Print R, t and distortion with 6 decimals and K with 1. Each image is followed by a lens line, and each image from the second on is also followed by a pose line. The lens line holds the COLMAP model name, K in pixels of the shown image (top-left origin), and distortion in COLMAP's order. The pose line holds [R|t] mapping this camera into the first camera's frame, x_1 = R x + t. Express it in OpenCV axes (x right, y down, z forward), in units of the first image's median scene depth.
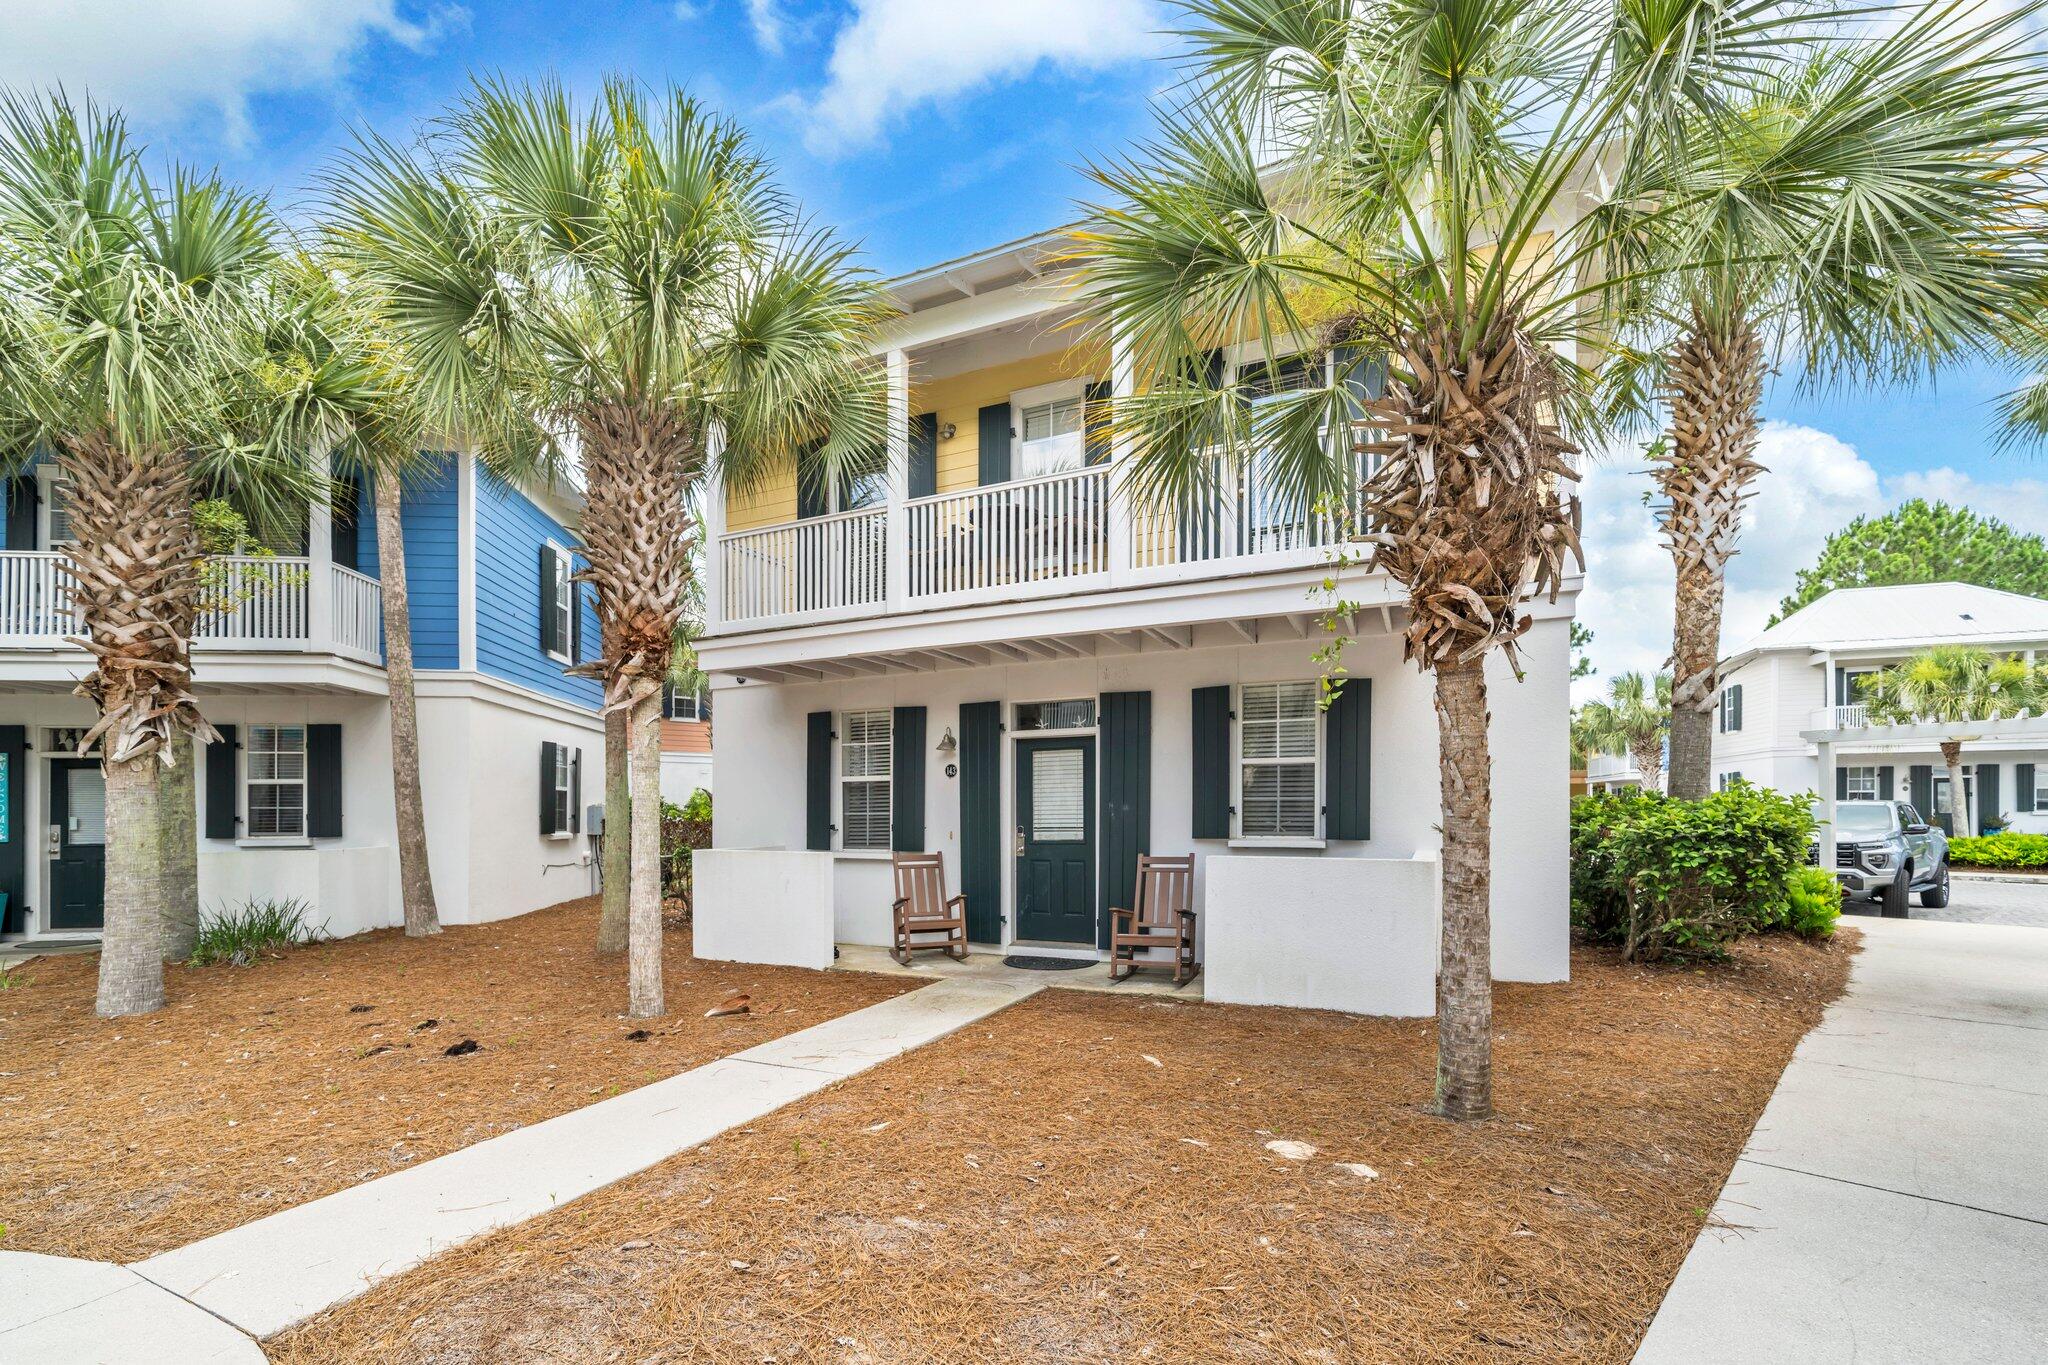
lens RADIAL K [[852.2, 0, 1027.9], [0, 852.2, 822.0], [0, 0, 1]] dist [-0.000648, -0.000023]
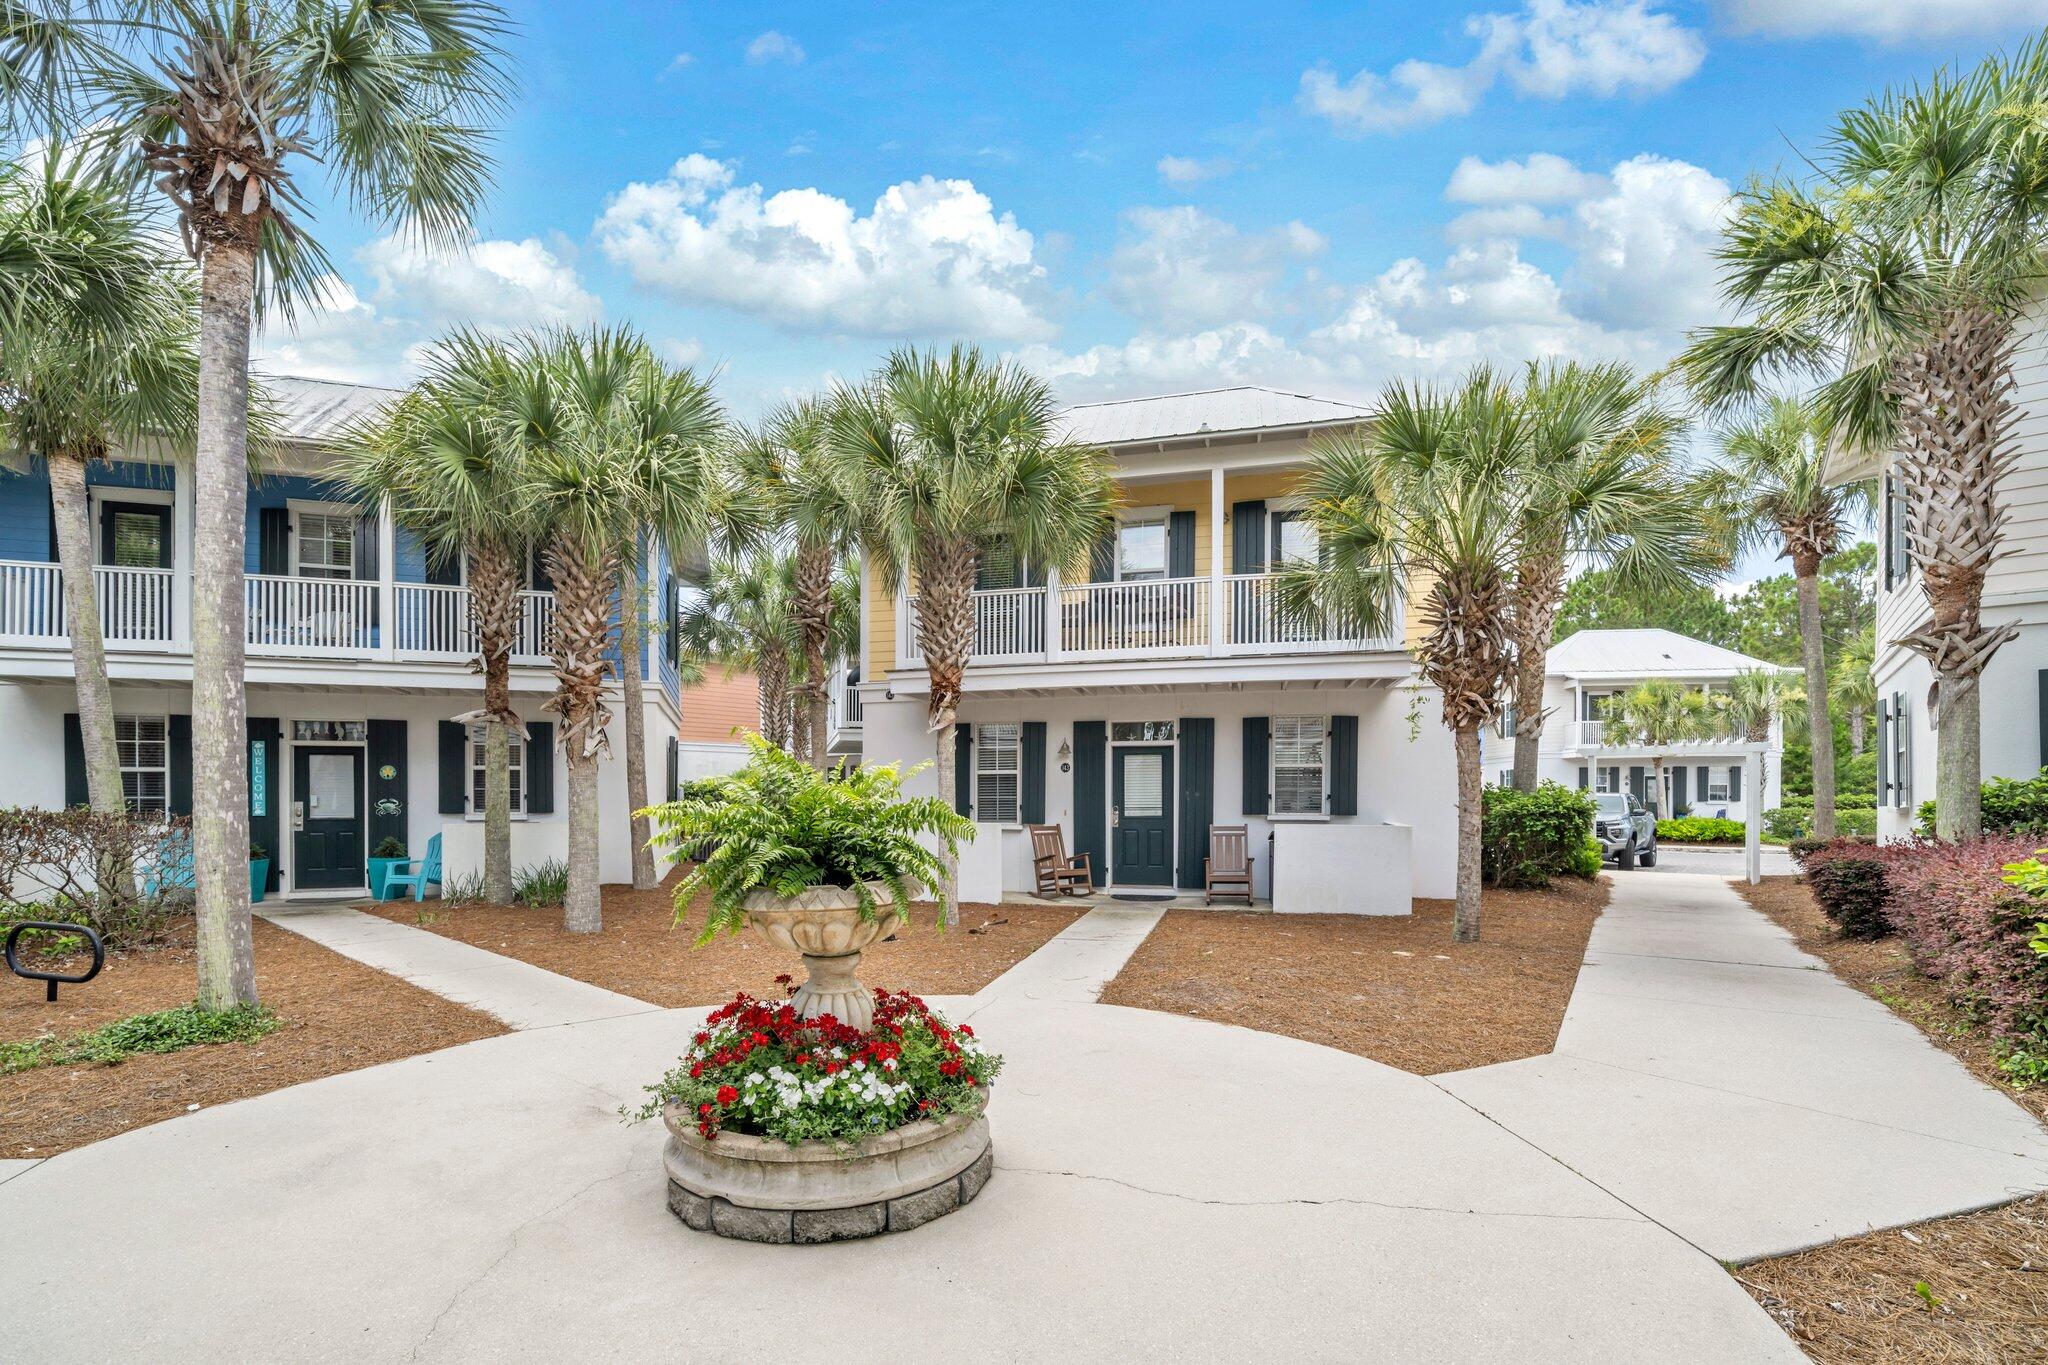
lens RADIAL K [[836.1, 0, 1011.8], [0, 836.1, 811.5], [0, 0, 1]] dist [0.000325, 0.000078]
pose [[0.985273, 0.003982, 0.170940, -0.443751], [-0.004808, 0.999979, 0.004416, 0.008415], [-0.170919, -0.005173, 0.985271, -0.392806]]
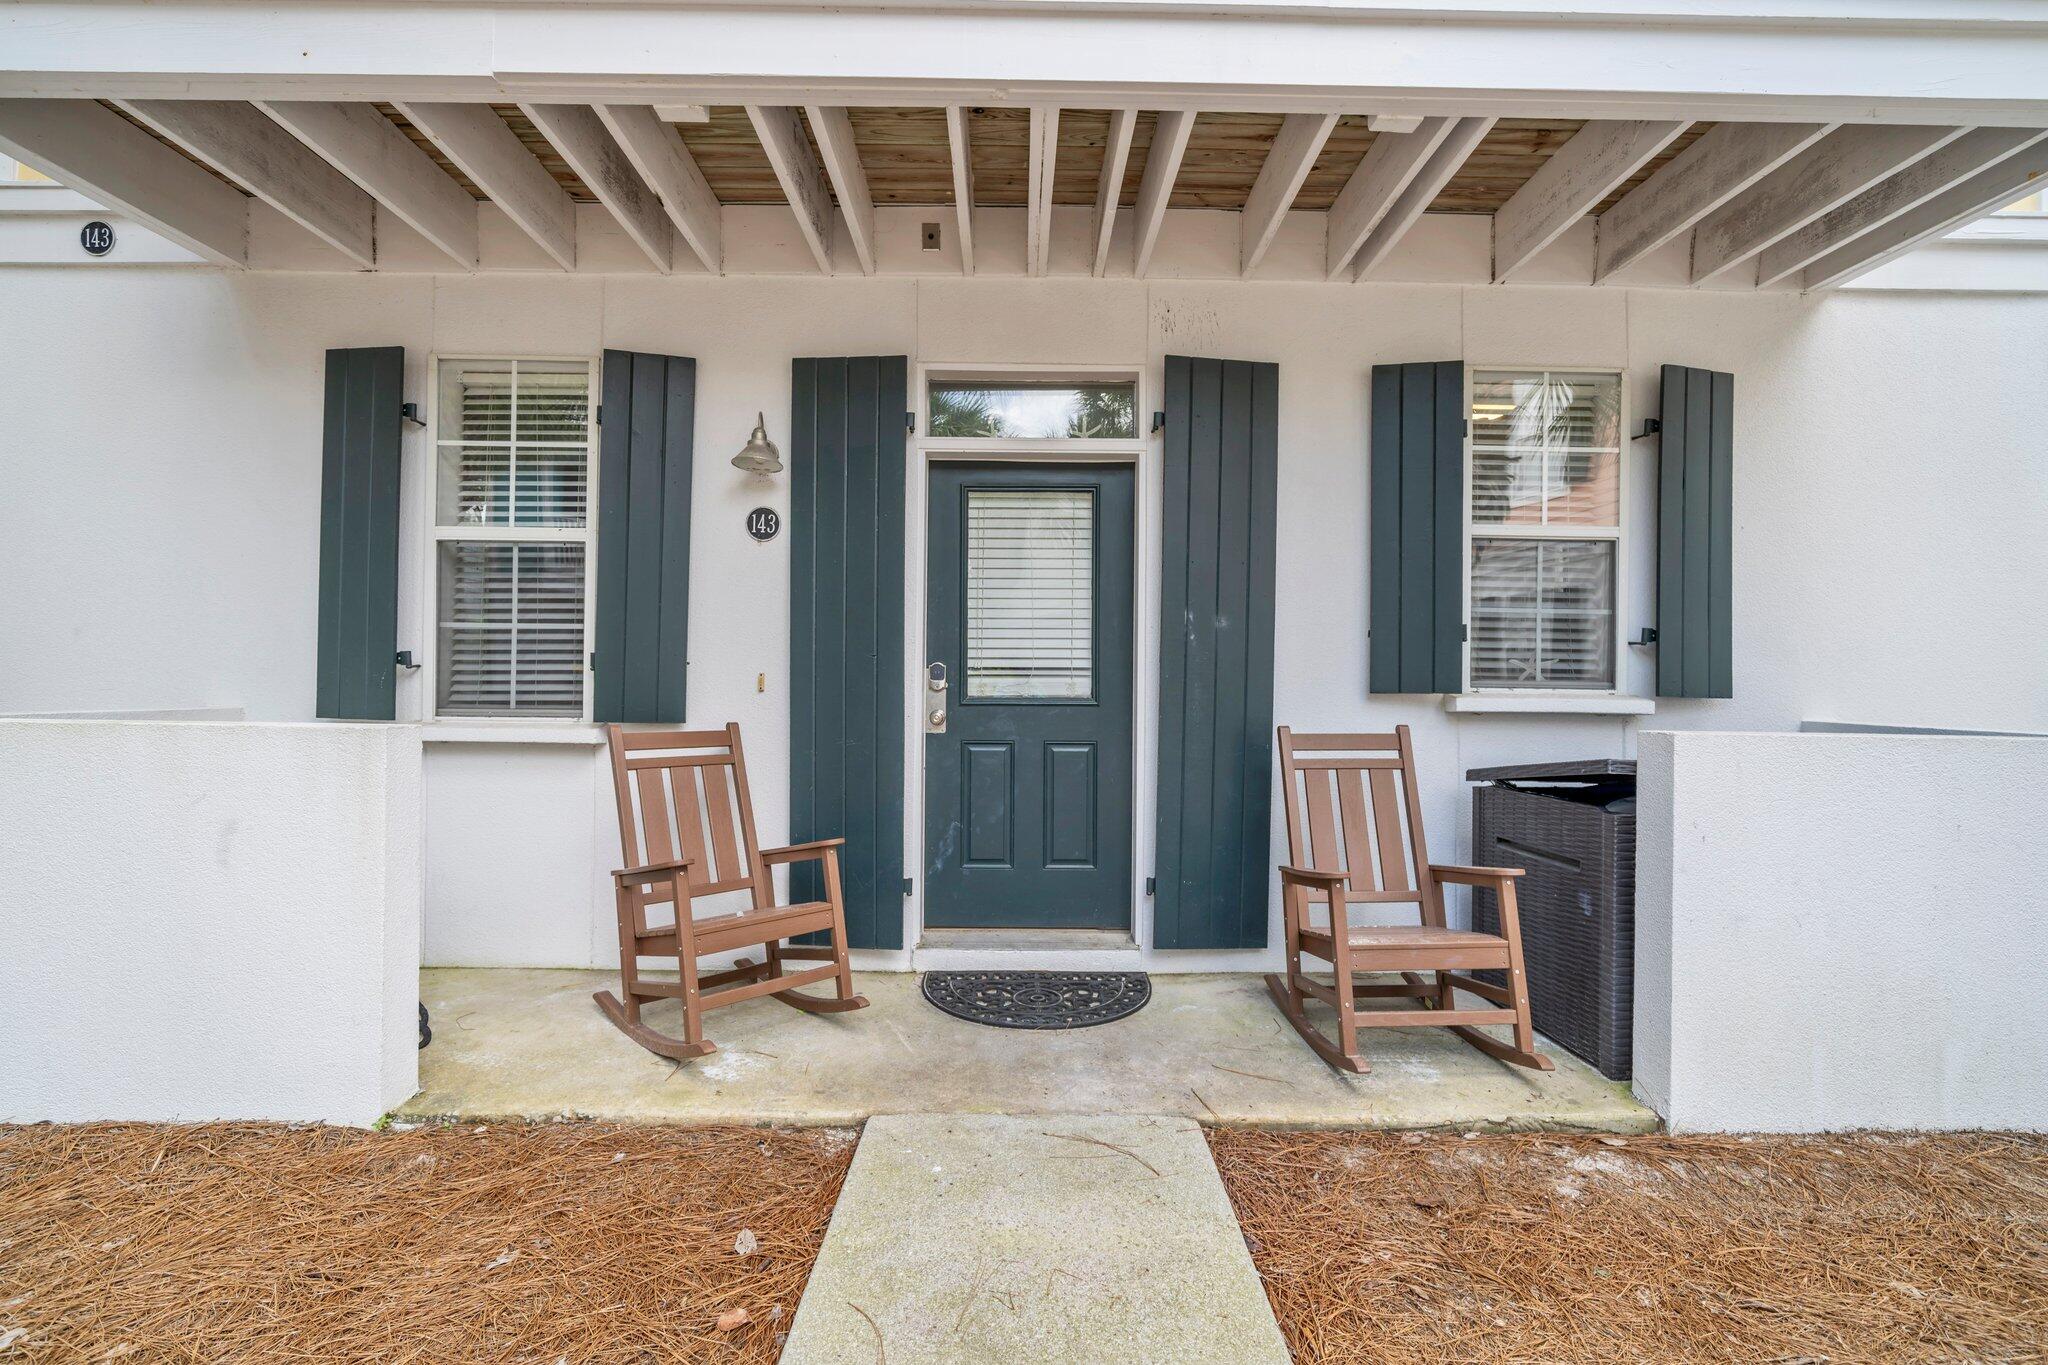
lens RADIAL K [[863.4, 0, 1014.3], [0, 863.4, 688.7], [0, 0, 1]] dist [0.000230, 0.000036]
pose [[0.909832, 0.014769, 0.414714, -0.159273], [-0.013617, 0.999891, -0.005735, 0.020387], [-0.414753, -0.000429, 0.909934, 0.609939]]
